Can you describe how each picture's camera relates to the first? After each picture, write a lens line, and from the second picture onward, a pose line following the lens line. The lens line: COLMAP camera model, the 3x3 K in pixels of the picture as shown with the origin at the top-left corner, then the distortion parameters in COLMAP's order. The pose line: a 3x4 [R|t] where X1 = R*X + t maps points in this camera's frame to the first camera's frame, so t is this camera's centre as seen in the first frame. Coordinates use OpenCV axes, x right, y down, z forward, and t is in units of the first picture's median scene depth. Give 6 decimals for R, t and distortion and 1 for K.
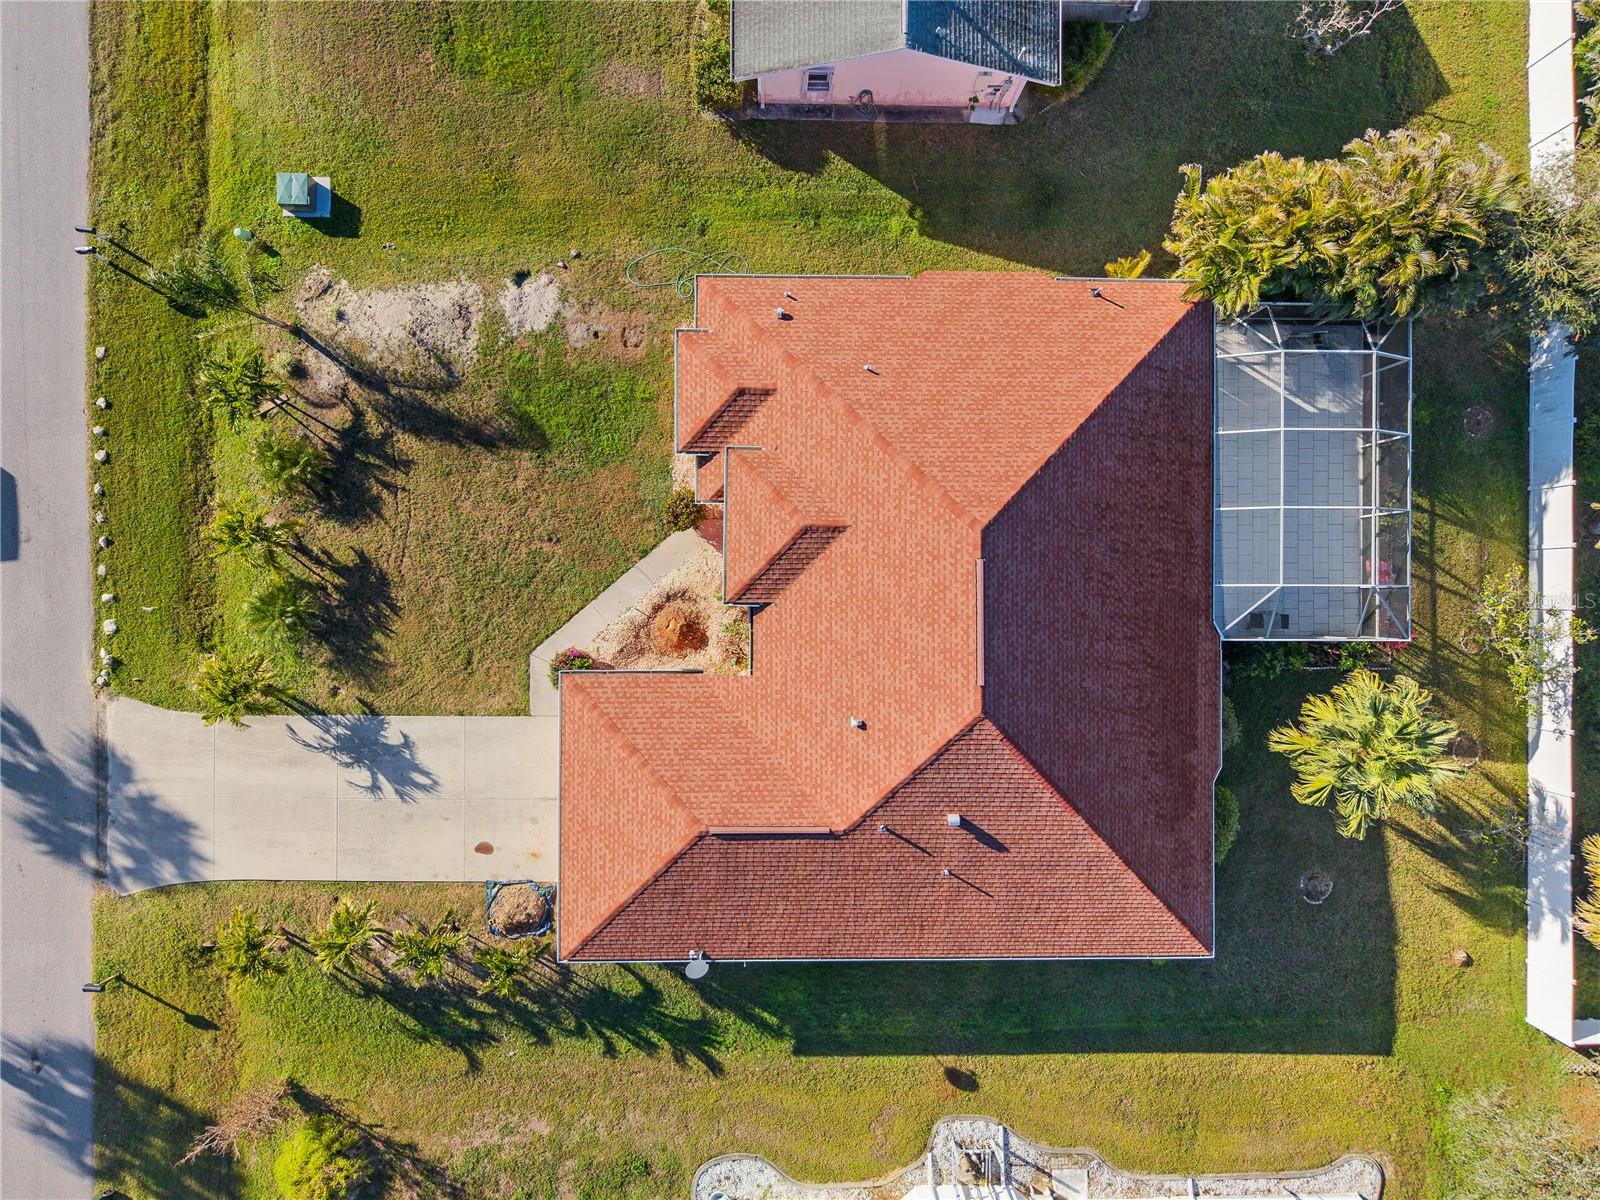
lens RADIAL K [[1095.0, 0, 800.0], [0, 1095.0, 600.0], [0, 0, 1]] dist [0.065349, -0.097284]
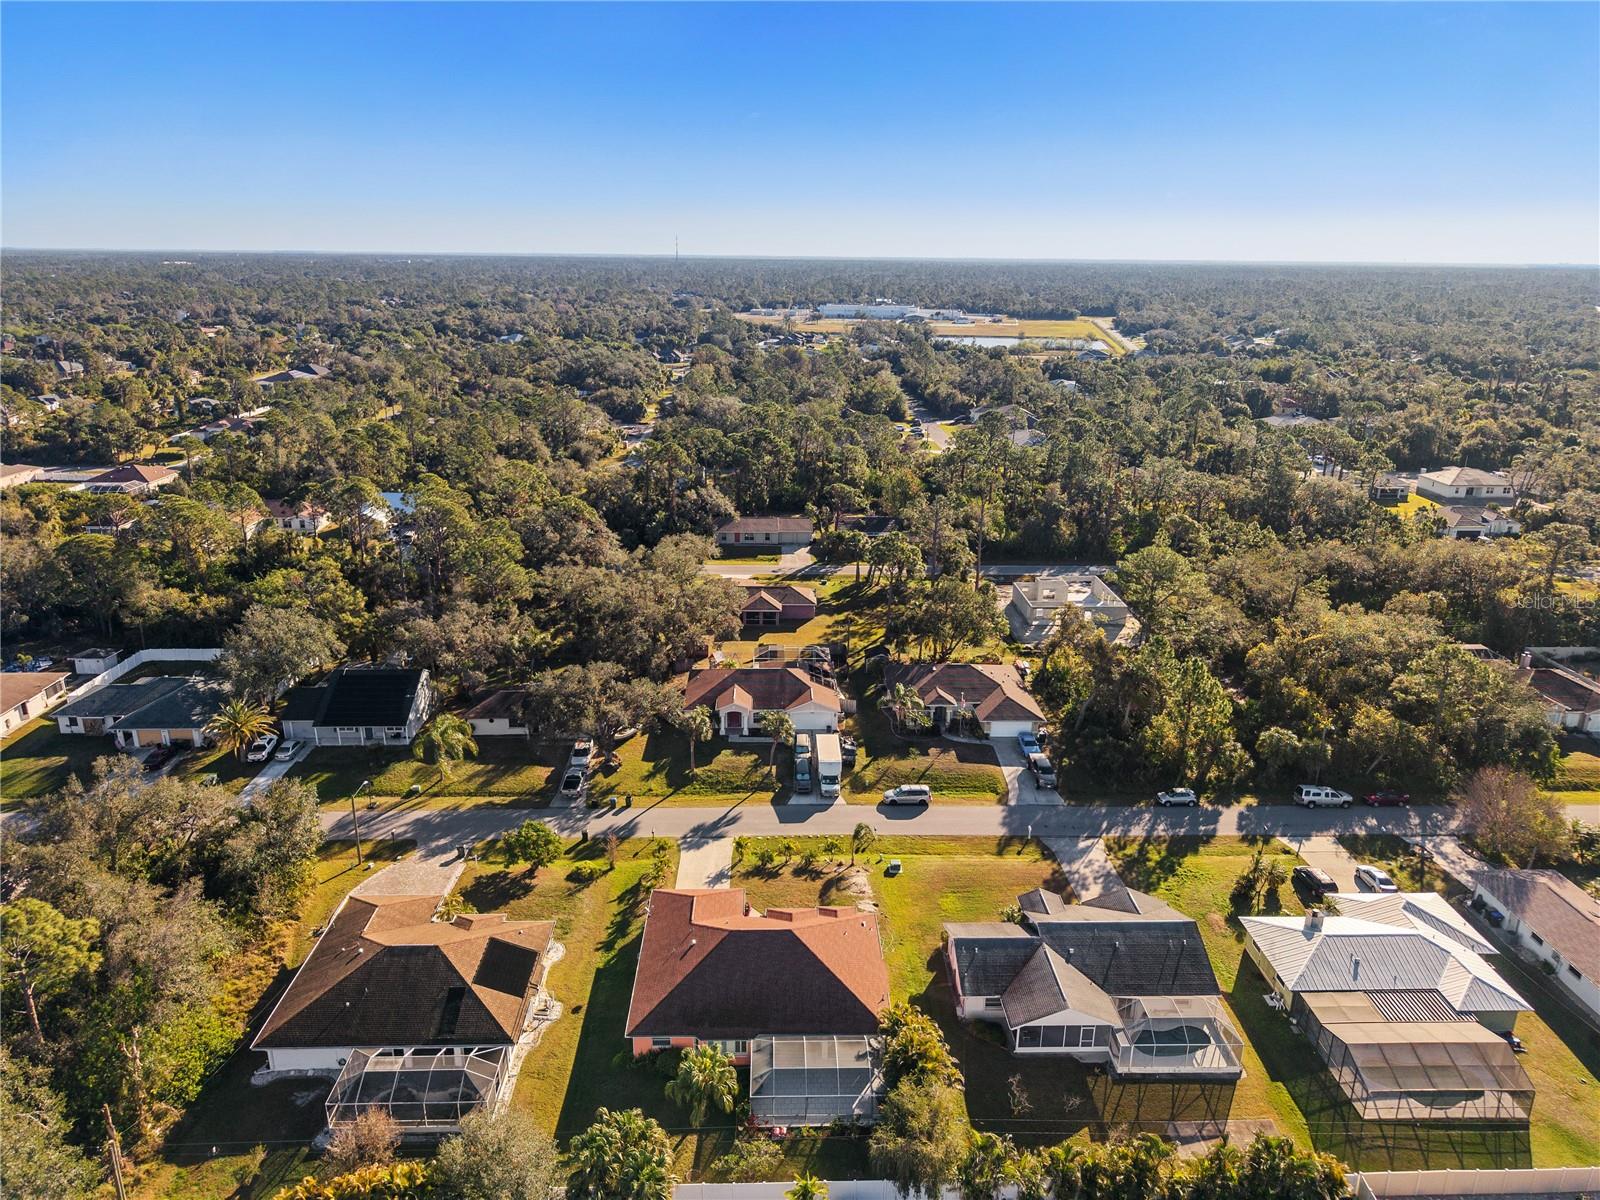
lens RADIAL K [[1095.0, 0, 800.0], [0, 1095.0, 600.0], [0, 0, 1]] dist [0.065349, -0.097284]
pose [[0.032485, 0.262570, -0.964366, 2.385532], [-0.999394, -0.003572, -0.034638, 0.019272], [-0.012540, 0.964906, 0.262295, -0.569621]]
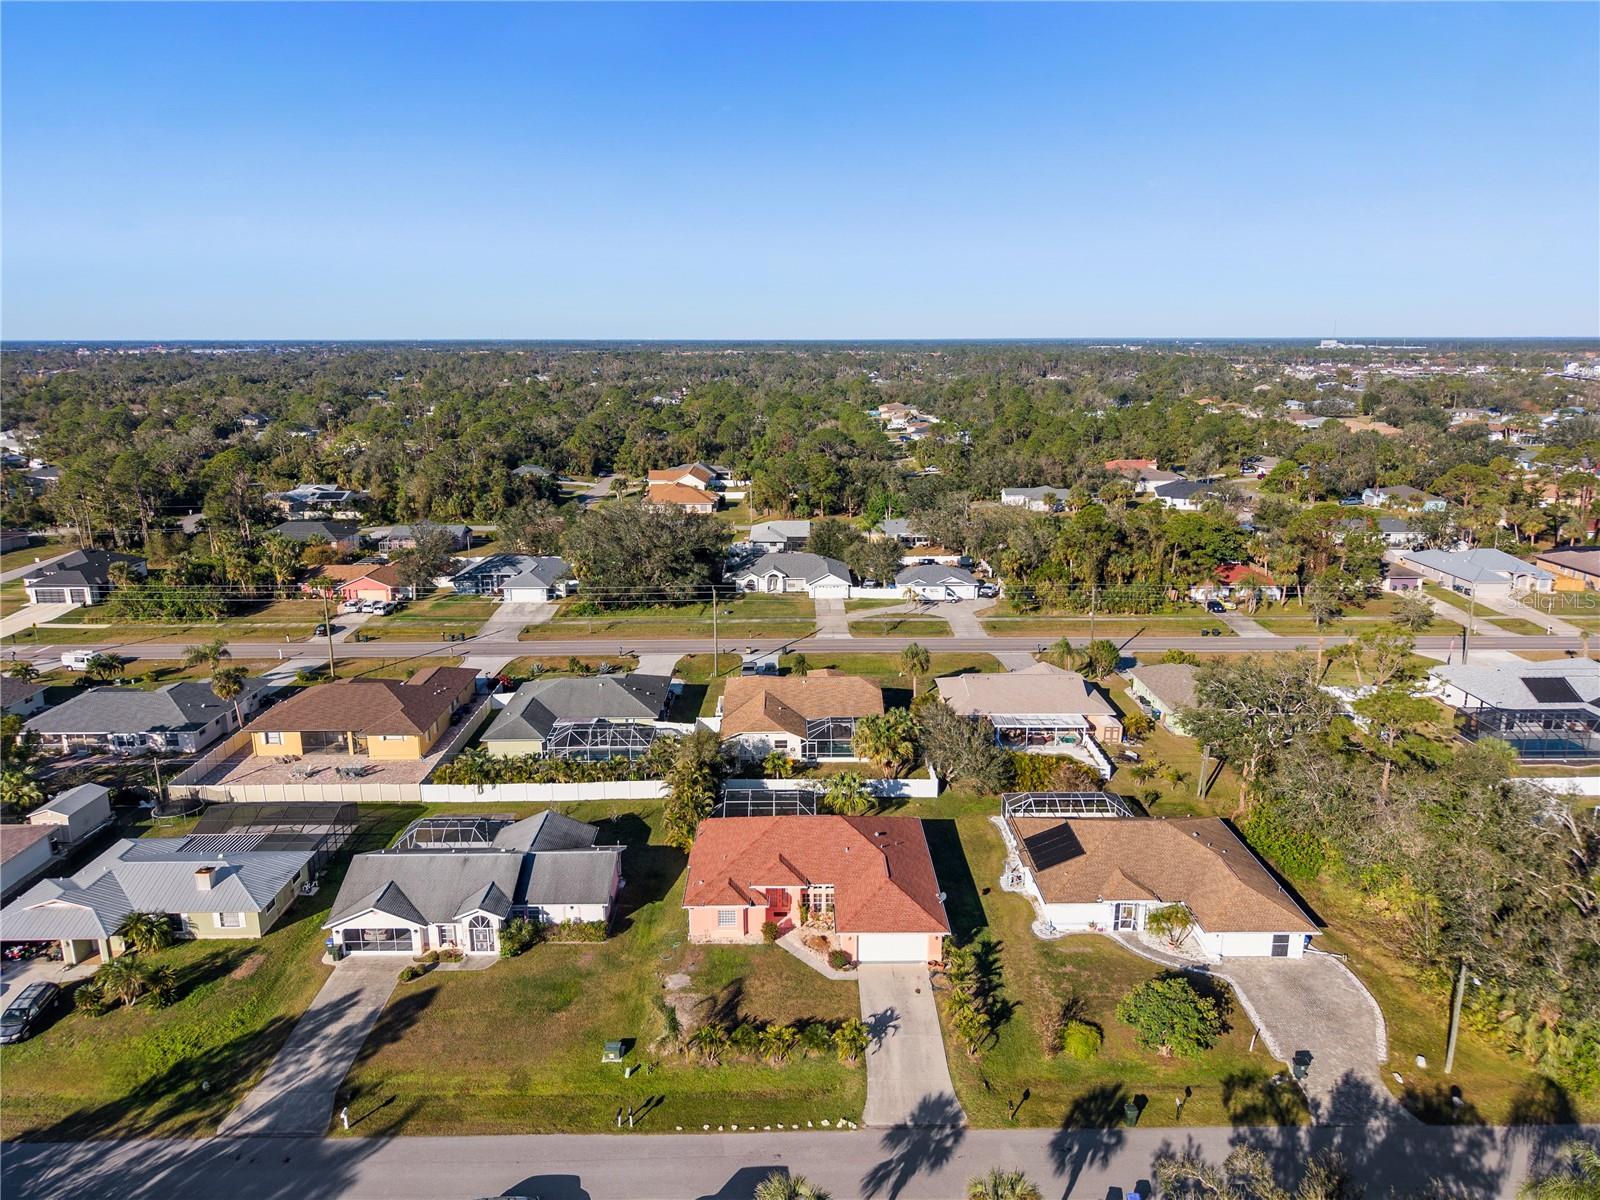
lens RADIAL K [[1095.0, 0, 800.0], [0, 1095.0, 600.0], [0, 0, 1]] dist [0.065349, -0.097284]
pose [[-0.013941, -0.264331, 0.964331, -2.229241], [0.999899, -0.006482, 0.012679, -0.037308], [0.002899, 0.964410, 0.264395, -0.365764]]
